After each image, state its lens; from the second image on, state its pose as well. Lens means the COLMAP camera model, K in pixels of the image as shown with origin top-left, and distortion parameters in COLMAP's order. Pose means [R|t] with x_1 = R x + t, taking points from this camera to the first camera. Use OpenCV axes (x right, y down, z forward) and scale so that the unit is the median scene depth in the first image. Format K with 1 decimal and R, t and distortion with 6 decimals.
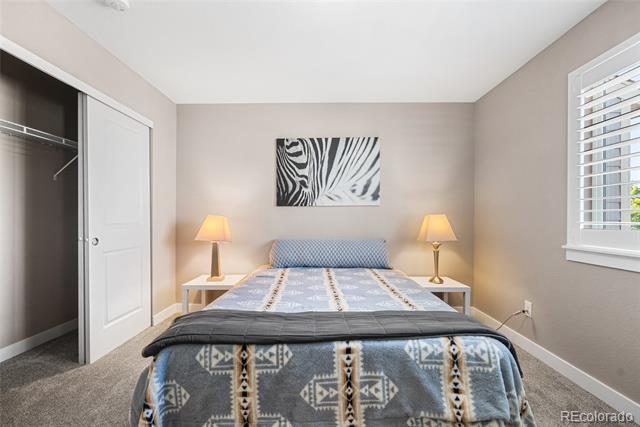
lens RADIAL K [[289.5, 0, 316.4], [0, 289.5, 217.2], [0, 0, 1]] dist [-0.001253, 0.000007]
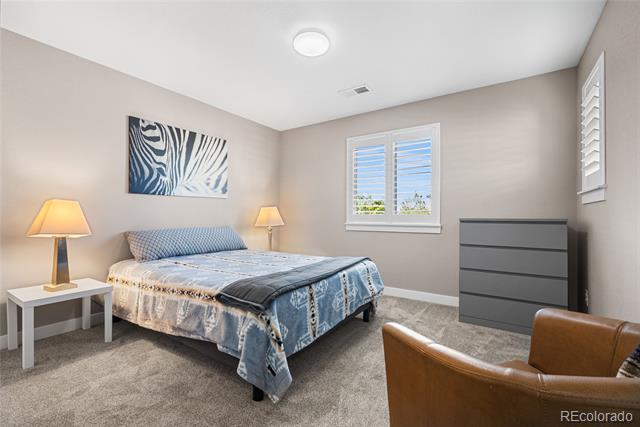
lens RADIAL K [[289.5, 0, 316.2], [0, 289.5, 213.7], [0, 0, 1]] dist [-0.001253, 0.000007]
pose [[0.533390, 0.006475, 0.845844, -0.584177], [-0.002389, 0.999978, -0.006149, 0.028449], [-0.845866, 0.001259, 0.533394, 0.059705]]
